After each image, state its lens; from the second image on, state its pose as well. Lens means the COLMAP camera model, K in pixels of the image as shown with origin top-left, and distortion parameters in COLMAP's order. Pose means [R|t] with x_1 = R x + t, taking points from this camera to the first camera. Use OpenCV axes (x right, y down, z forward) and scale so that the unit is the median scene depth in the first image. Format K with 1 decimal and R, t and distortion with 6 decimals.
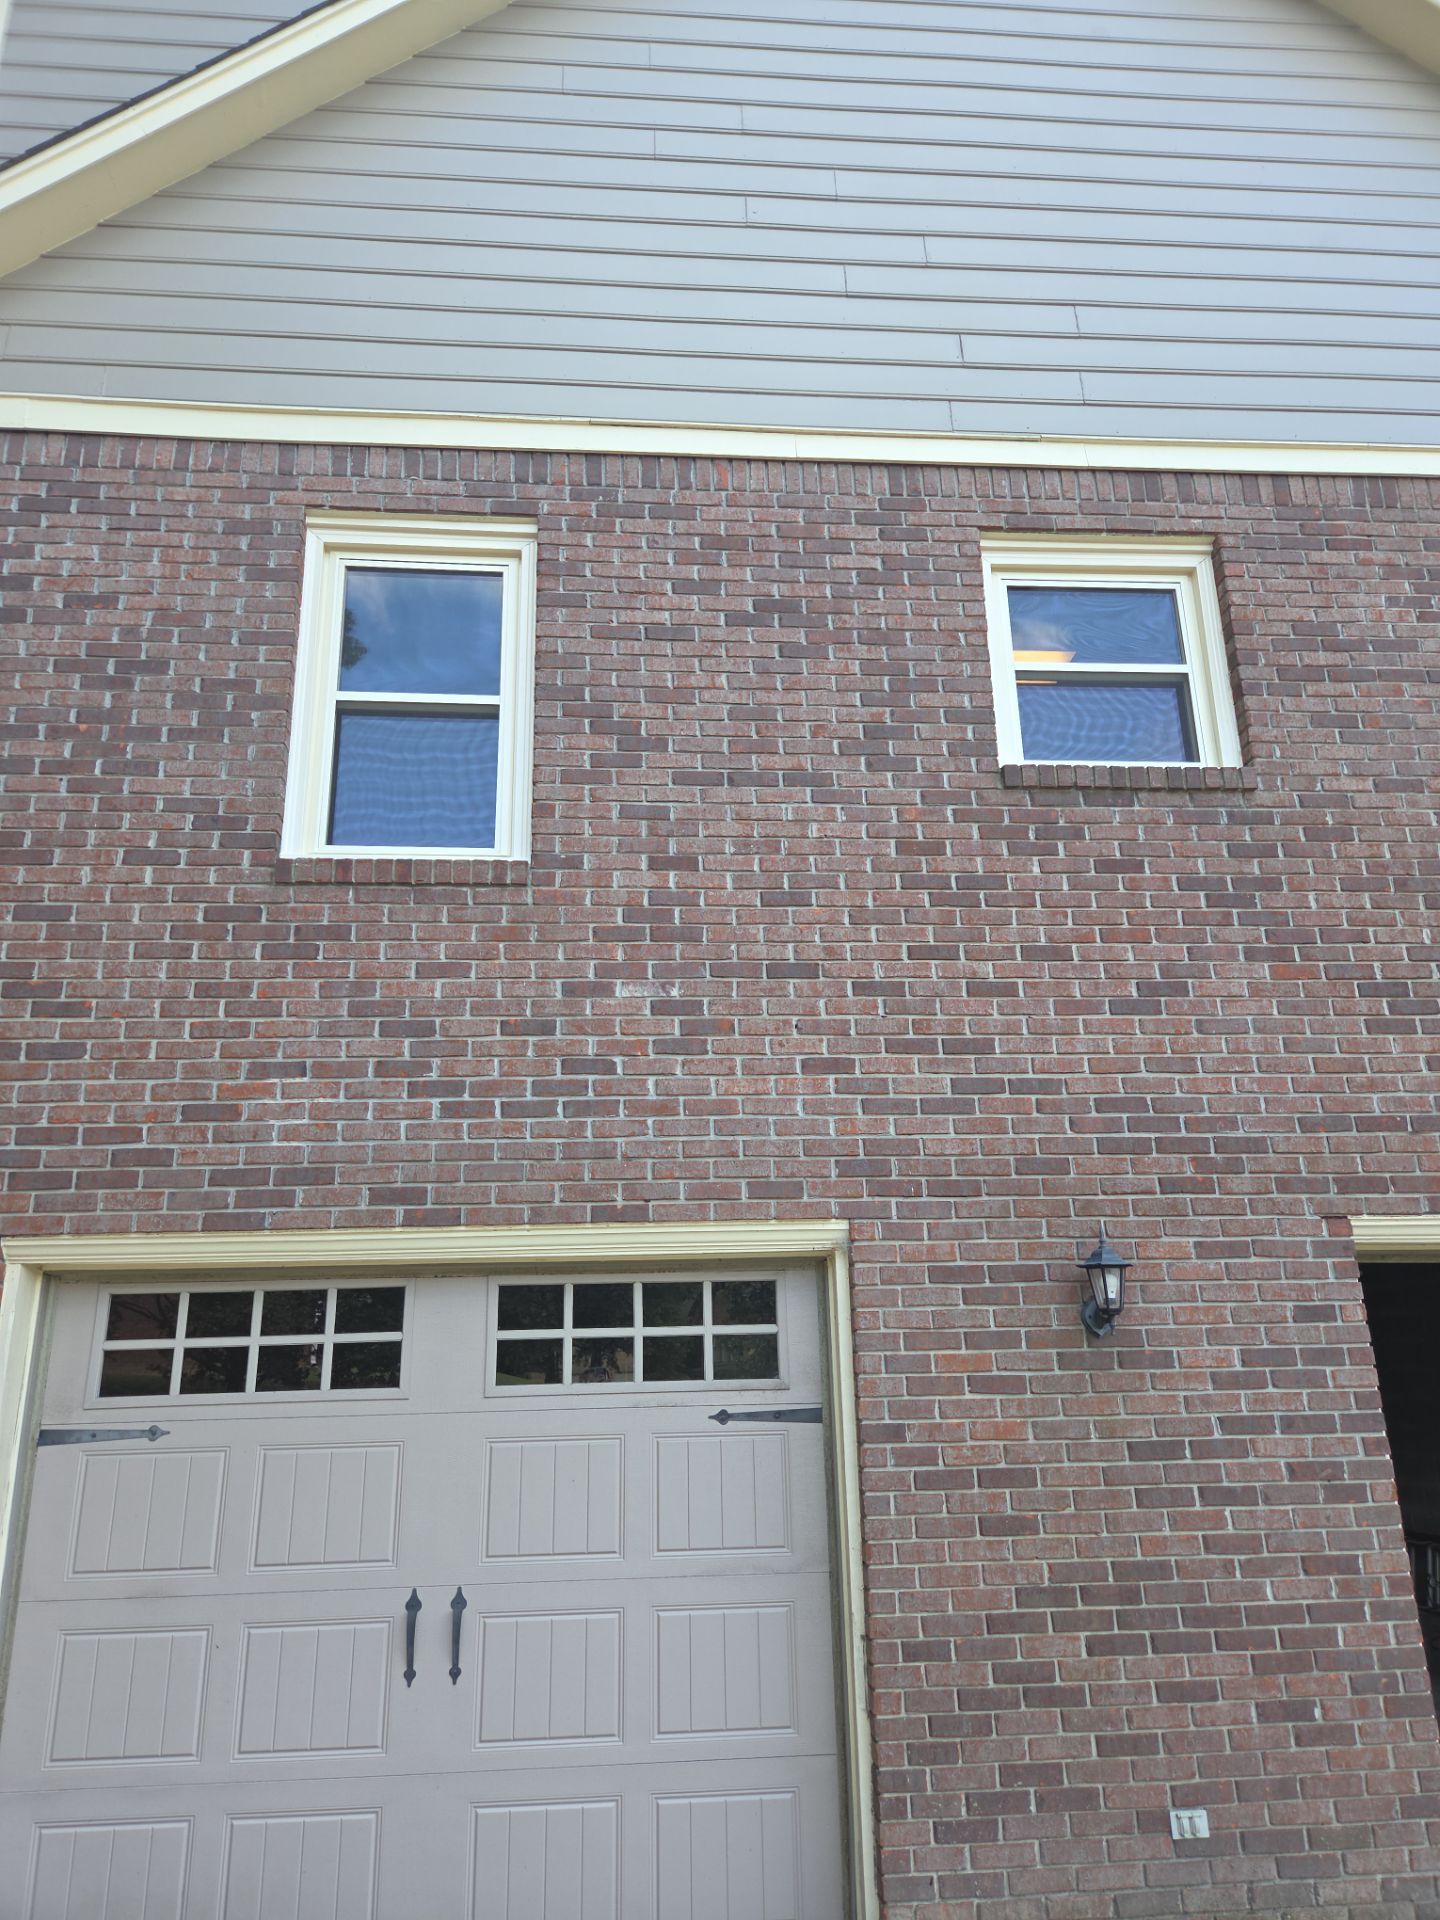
lens RADIAL K [[1283.3, 0, 720.0], [0, 1283.3, 960.0], [0, 0, 1]] dist [0.080205, -0.081177]
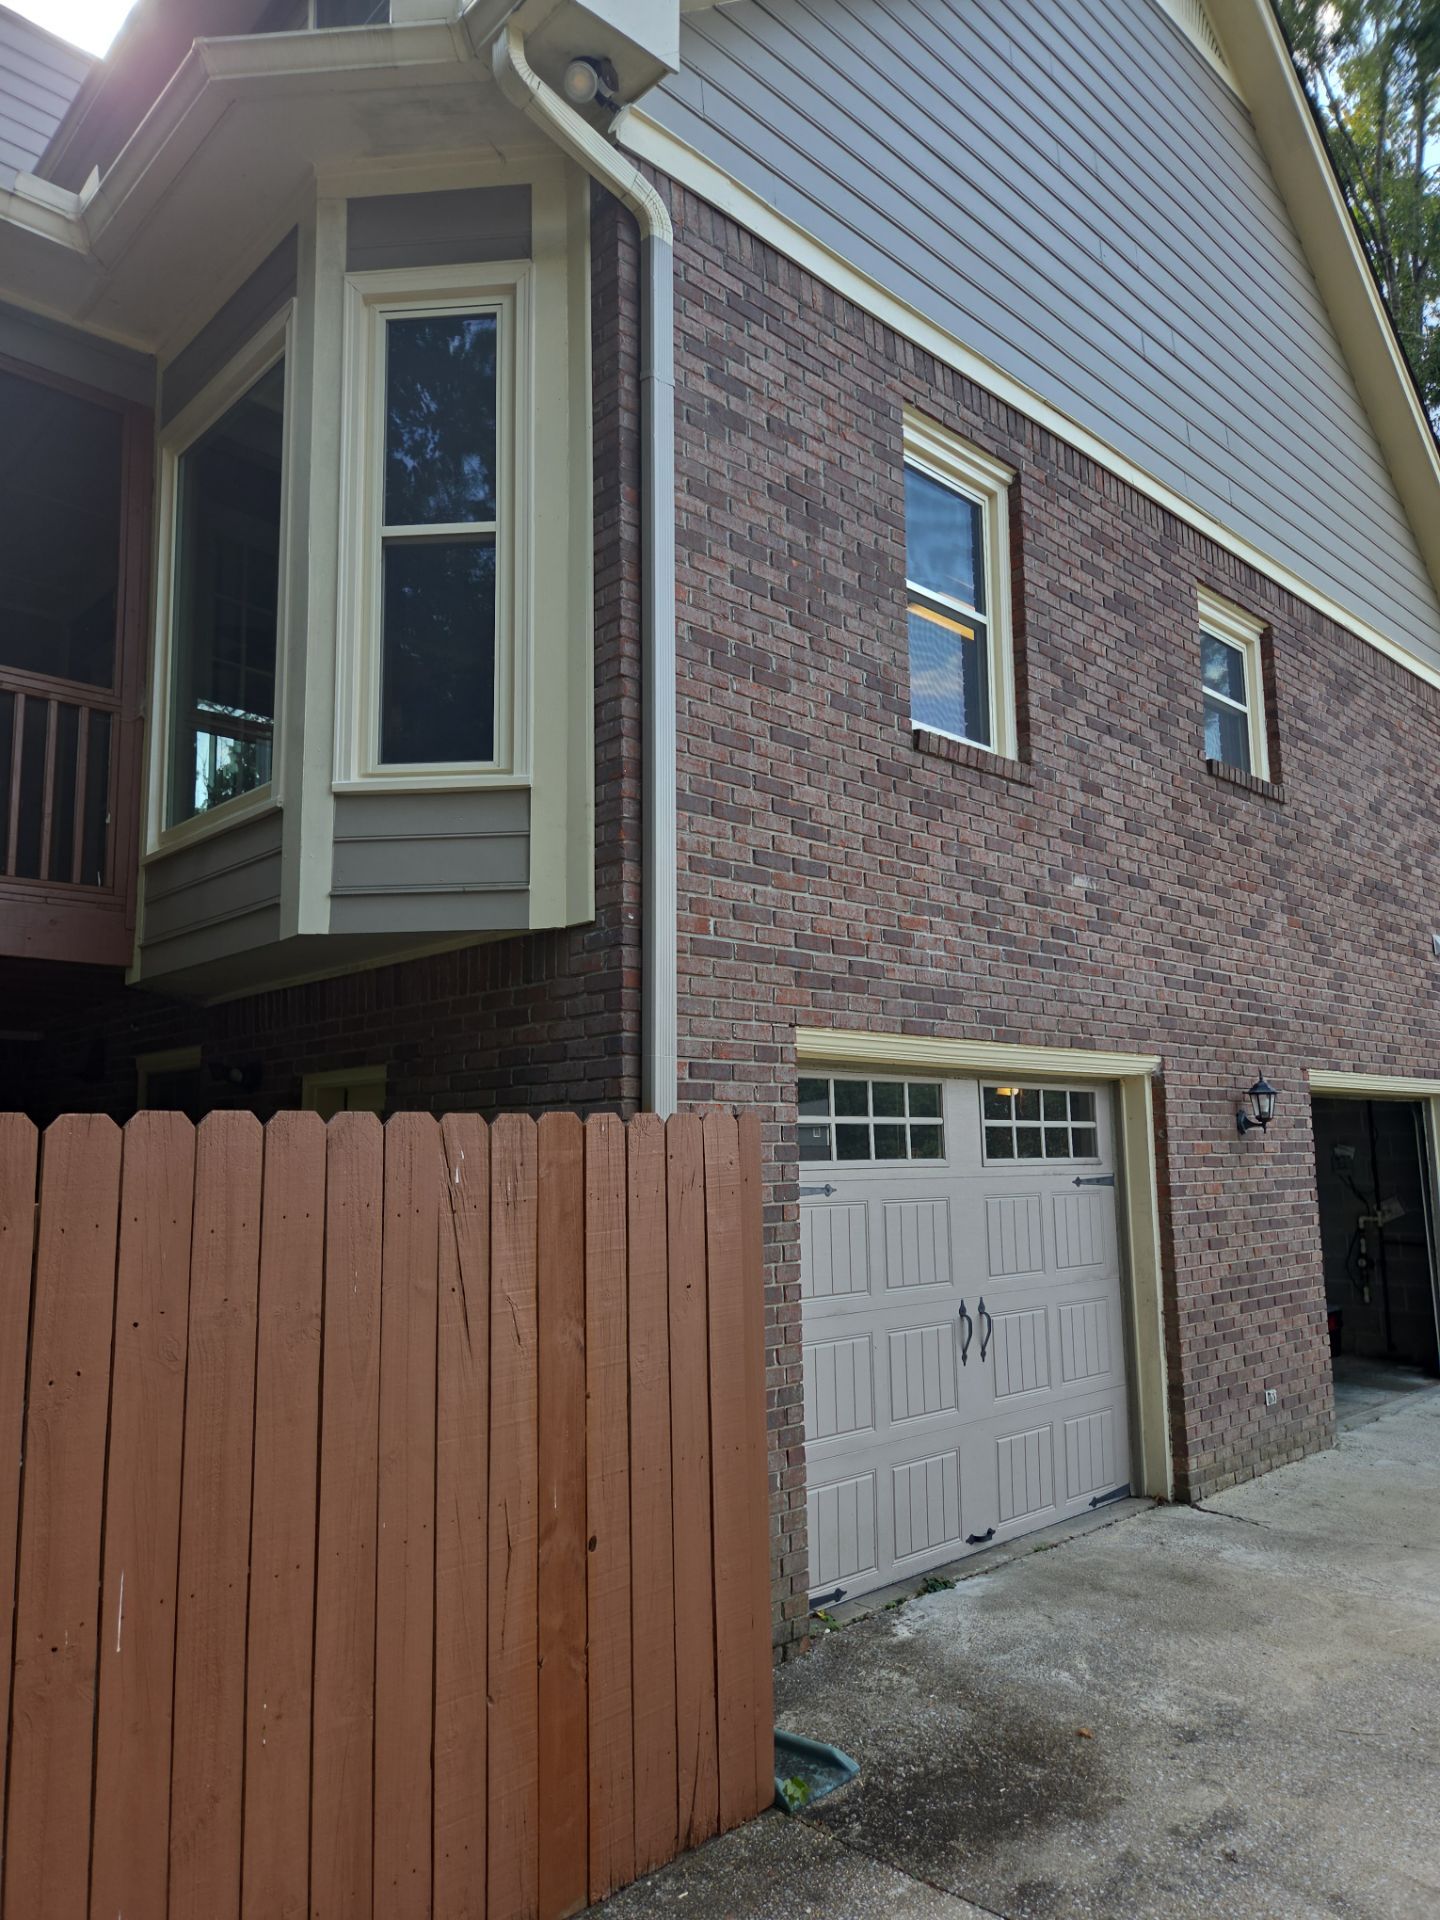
lens RADIAL K [[1290.0, 0, 719.1], [0, 1290.0, 970.2], [0, 0, 1]] dist [0.074417, -0.070693]
pose [[0.776143, 0.100174, 0.622550, -1.192693], [-0.194541, 0.977178, 0.085301, 0.071560], [-0.599797, -0.187317, 0.777918, 0.144732]]
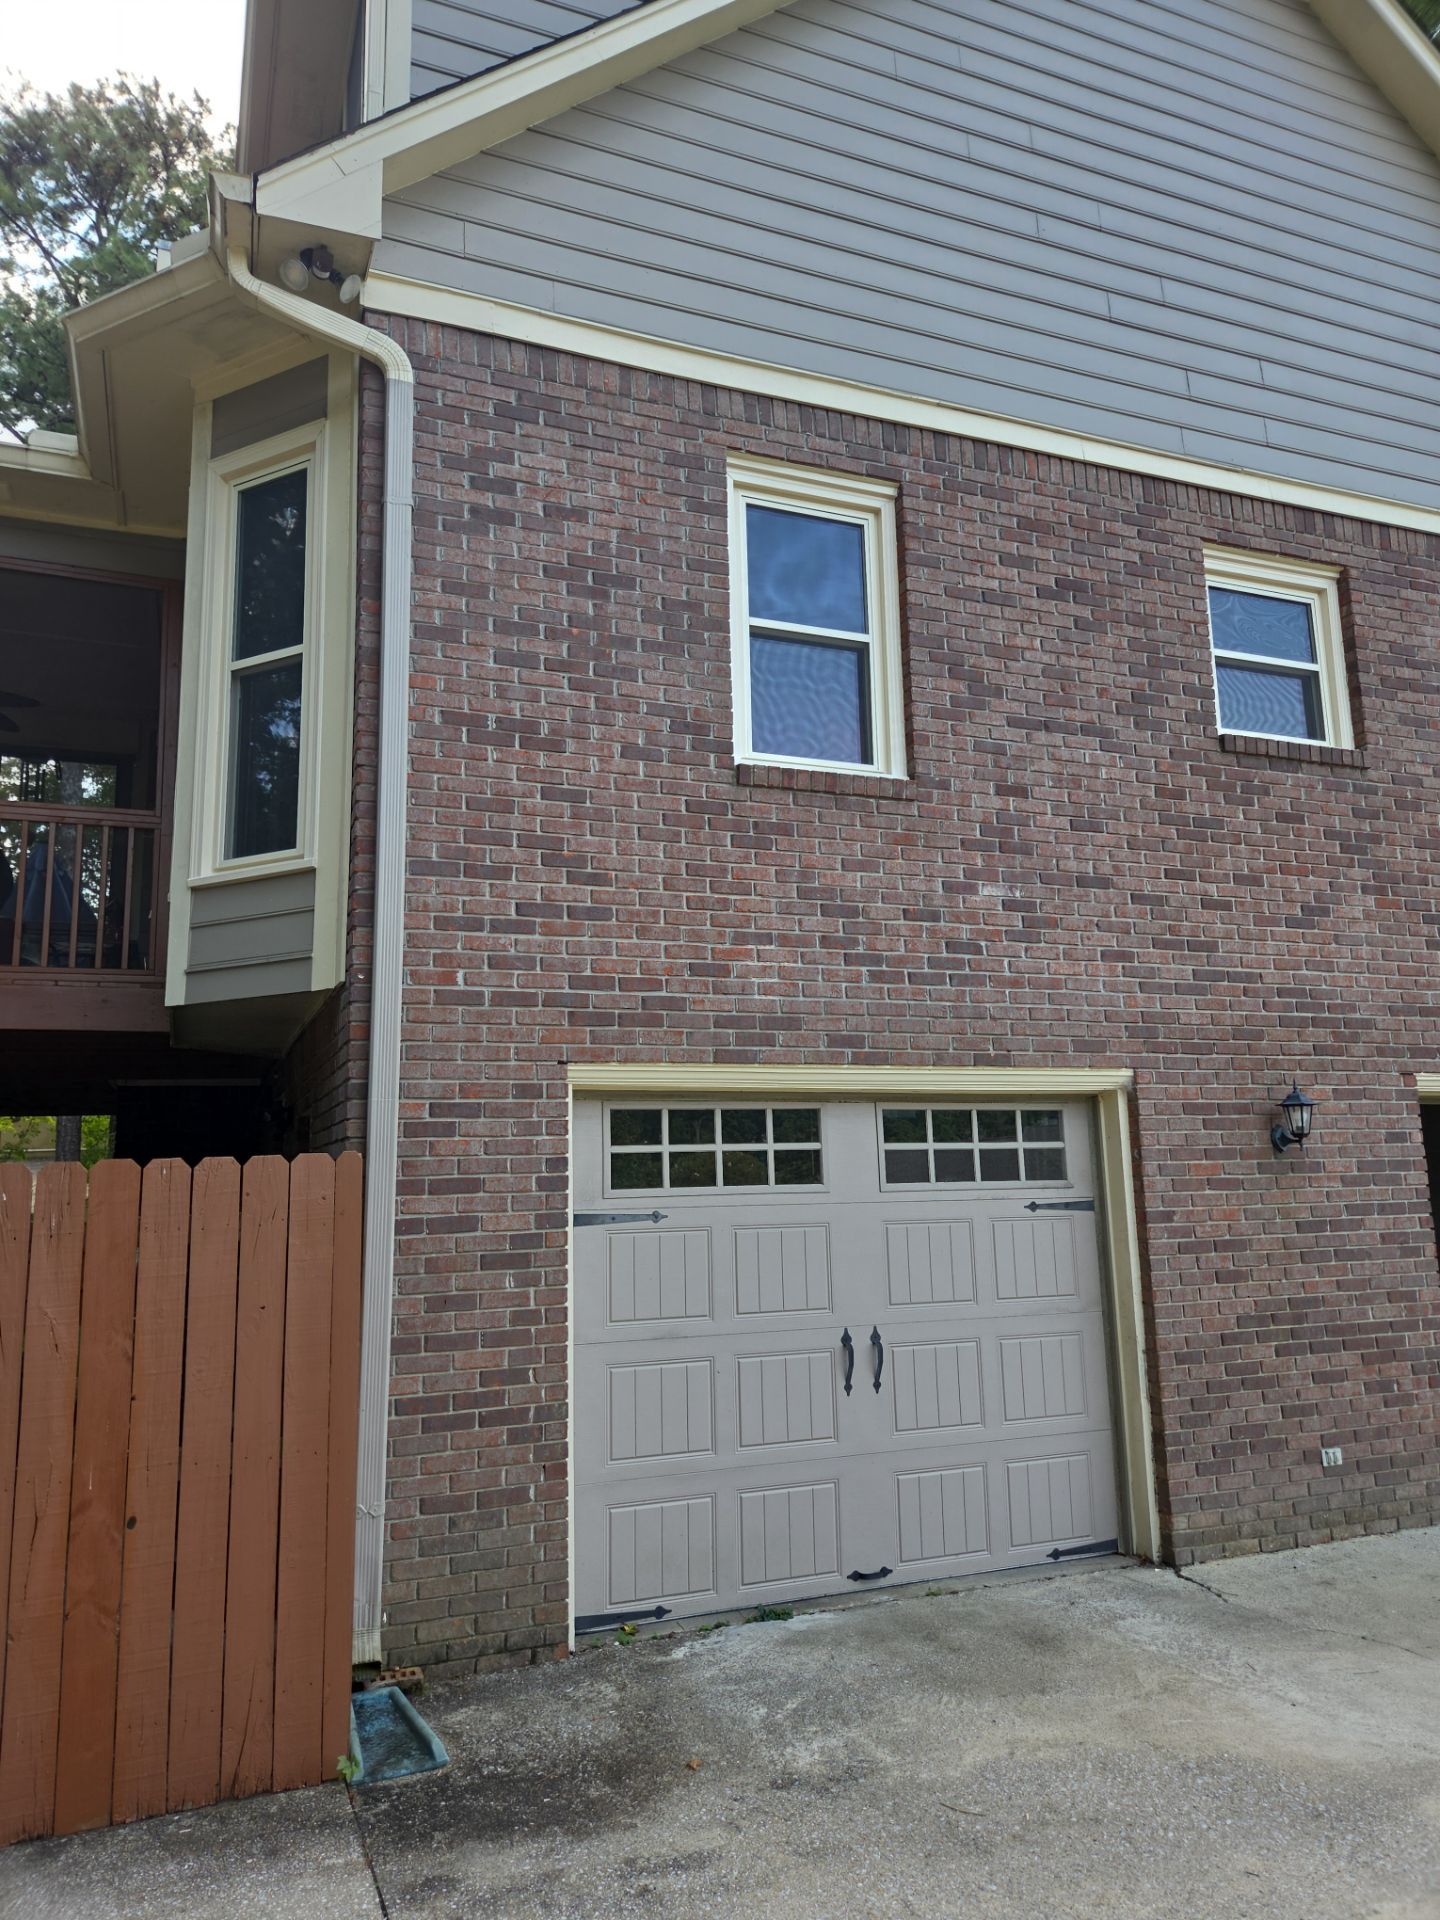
lens RADIAL K [[1292.8, 0, 709.4], [0, 1292.8, 943.3], [0, 0, 1]] dist [0.077789, -0.075202]
pose [[0.956374, 0.052706, 0.287353, -0.705358], [-0.087528, 0.990102, 0.109709, -0.041950], [-0.278726, -0.130074, 0.951521, -0.171202]]
